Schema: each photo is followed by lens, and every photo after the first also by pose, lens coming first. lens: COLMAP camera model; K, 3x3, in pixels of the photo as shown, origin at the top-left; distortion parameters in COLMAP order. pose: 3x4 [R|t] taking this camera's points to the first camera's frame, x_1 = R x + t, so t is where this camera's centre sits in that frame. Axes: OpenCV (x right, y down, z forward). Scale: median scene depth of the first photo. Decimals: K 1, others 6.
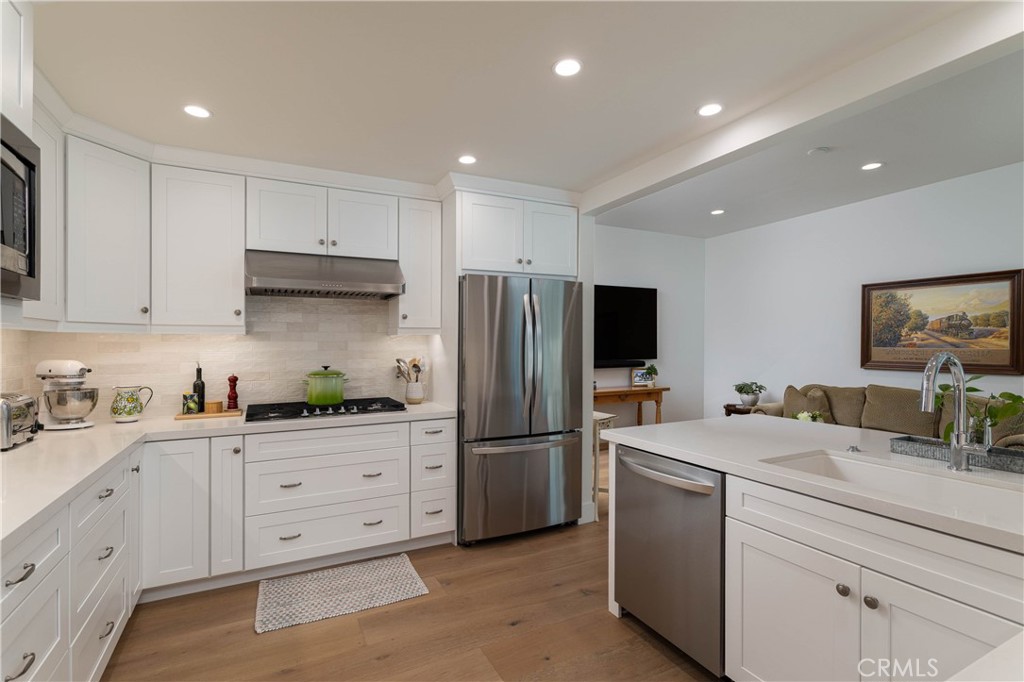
lens RADIAL K [[484.0, 0, 511.8], [0, 484.0, 345.0], [0, 0, 1]] dist [0.001823, 0.001527]
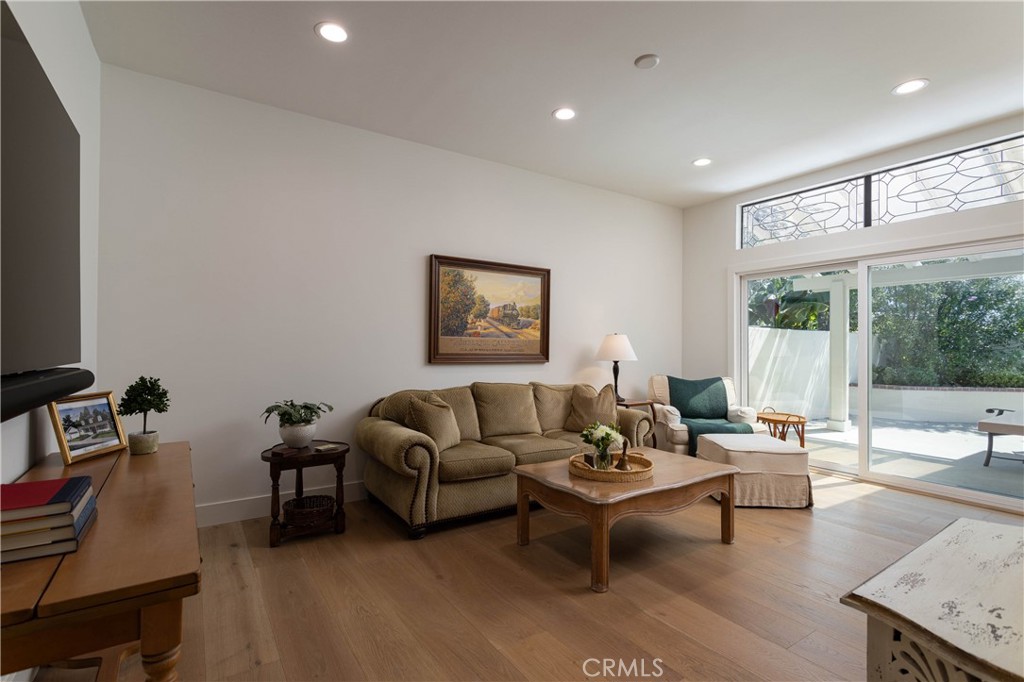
lens RADIAL K [[484.0, 0, 487.9], [0, 484.0, 344.5], [0, 0, 1]] dist [0.001823, 0.001527]
pose [[-0.090834, 0.005019, 0.995853, -0.055546], [-0.007007, 0.999959, -0.005678, 0.024217], [-0.995841, -0.007494, -0.090795, 1.083774]]
